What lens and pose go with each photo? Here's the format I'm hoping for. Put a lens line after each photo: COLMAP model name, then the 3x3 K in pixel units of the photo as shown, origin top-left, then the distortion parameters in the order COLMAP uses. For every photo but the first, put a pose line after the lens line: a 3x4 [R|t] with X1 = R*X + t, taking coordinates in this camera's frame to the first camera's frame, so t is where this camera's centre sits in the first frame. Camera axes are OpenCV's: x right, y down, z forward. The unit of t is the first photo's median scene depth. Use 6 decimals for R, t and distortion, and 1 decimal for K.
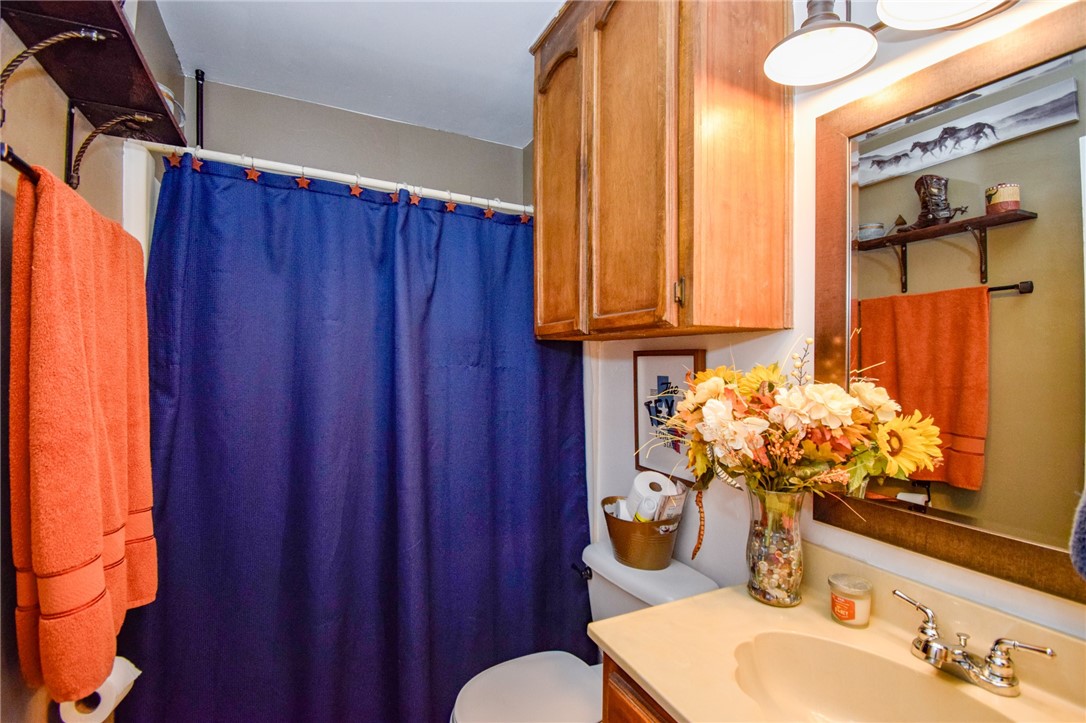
lens RADIAL K [[480.9, 0, 537.7], [0, 480.9, 362.5], [0, 0, 1]] dist [0.021663, -0.027171]
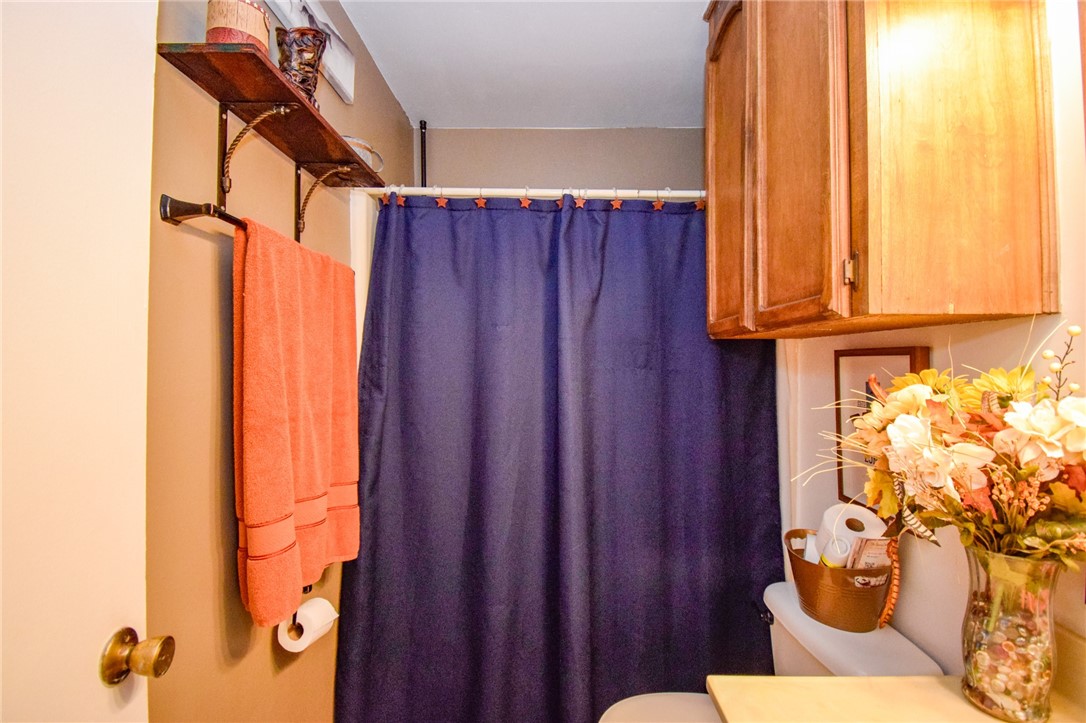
lens RADIAL K [[486.7, 0, 543.0], [0, 486.7, 361.5], [0, 0, 1]] dist [0.020958, -0.026058]
pose [[0.893411, -0.004155, -0.449221, 0.176035], [0.000567, 0.999967, -0.008121, 0.001301], [0.449240, 0.007000, 0.893384, 0.082424]]
